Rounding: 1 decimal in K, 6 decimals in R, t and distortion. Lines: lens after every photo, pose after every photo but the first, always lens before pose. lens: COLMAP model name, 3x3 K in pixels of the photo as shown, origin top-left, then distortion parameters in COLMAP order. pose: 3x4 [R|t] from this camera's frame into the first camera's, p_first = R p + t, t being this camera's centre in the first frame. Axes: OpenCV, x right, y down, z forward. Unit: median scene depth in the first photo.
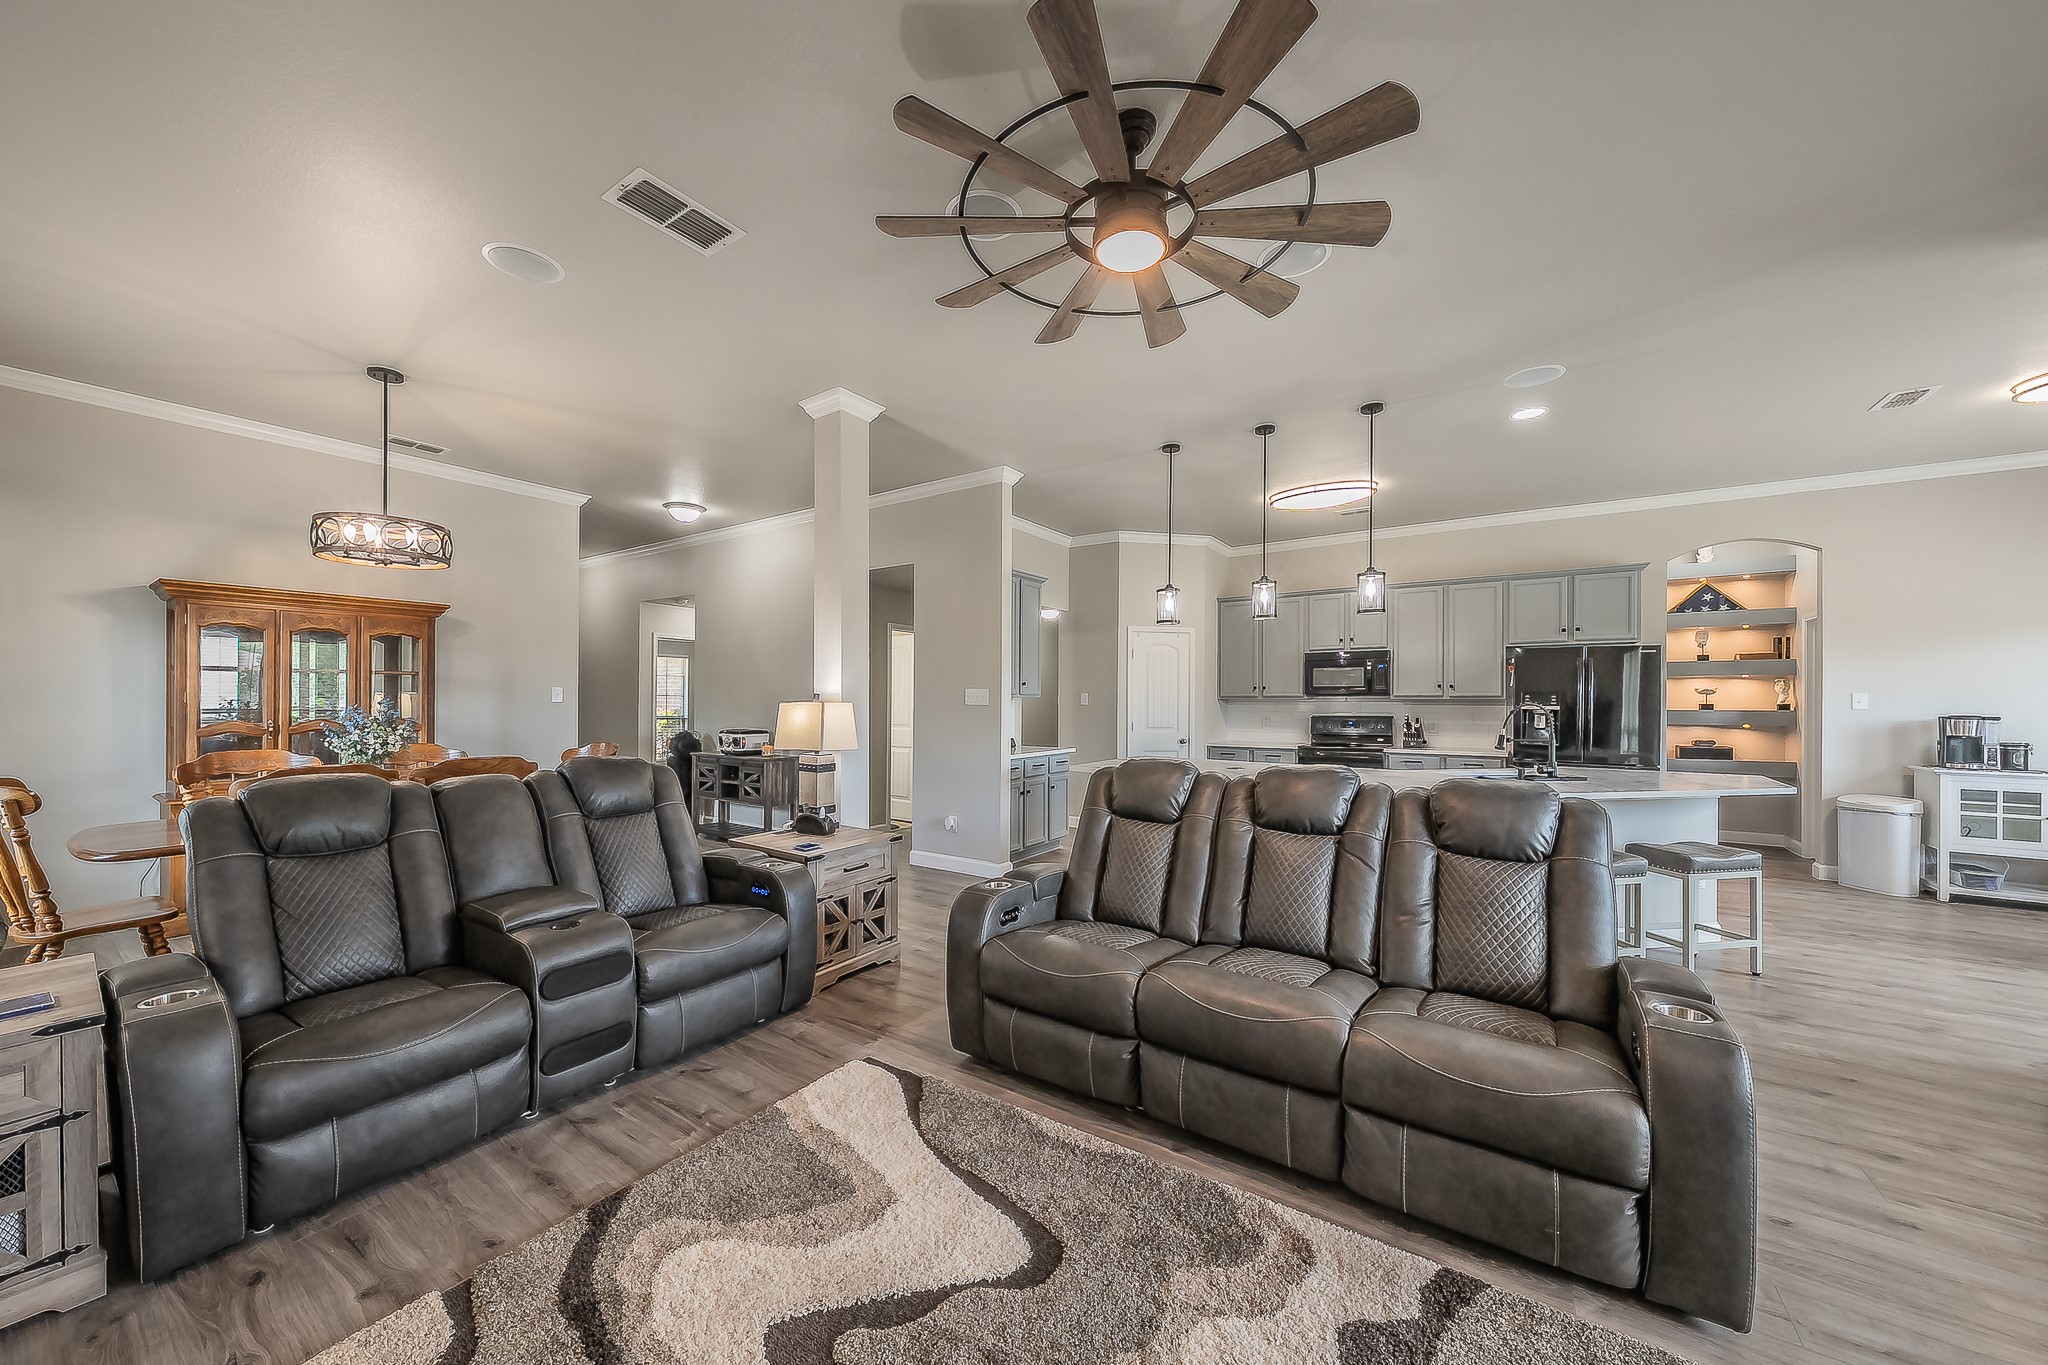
lens RADIAL K [[714.8, 0, 1019.8], [0, 714.8, 700.6], [0, 0, 1]] dist [-0.001147, 0.000017]
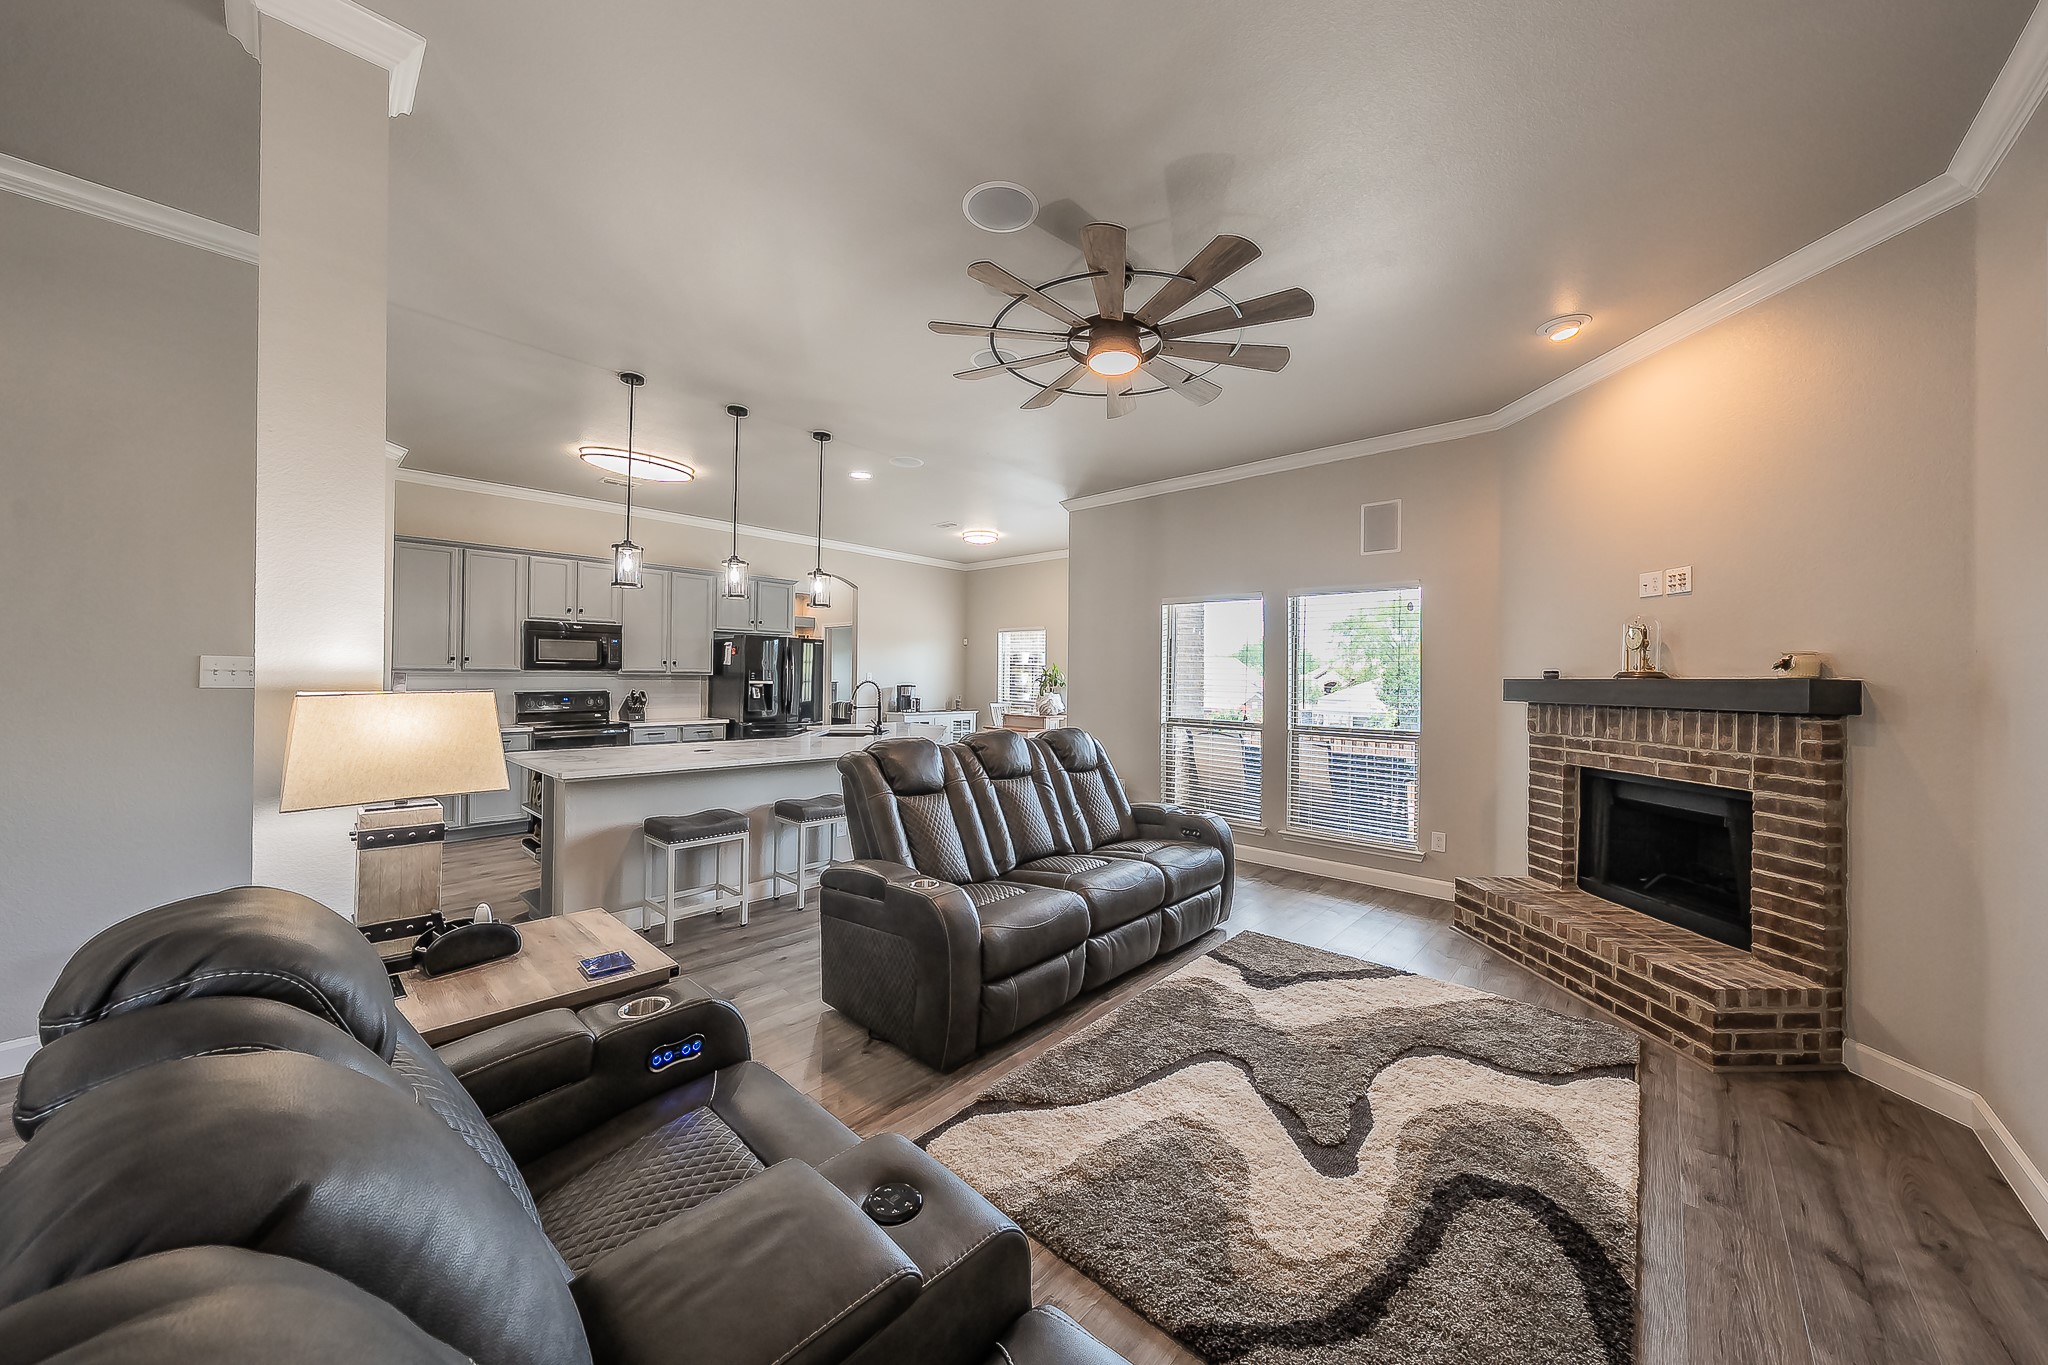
lens RADIAL K [[714.8, 0, 1011.6], [0, 714.8, 676.9], [0, 0, 1]] dist [-0.001147, 0.000017]
pose [[0.146739, -0.001640, 0.989174, -0.405599], [-0.006232, 0.999977, 0.002583, -0.004913], [-0.989156, -0.006543, 0.146726, 0.328381]]
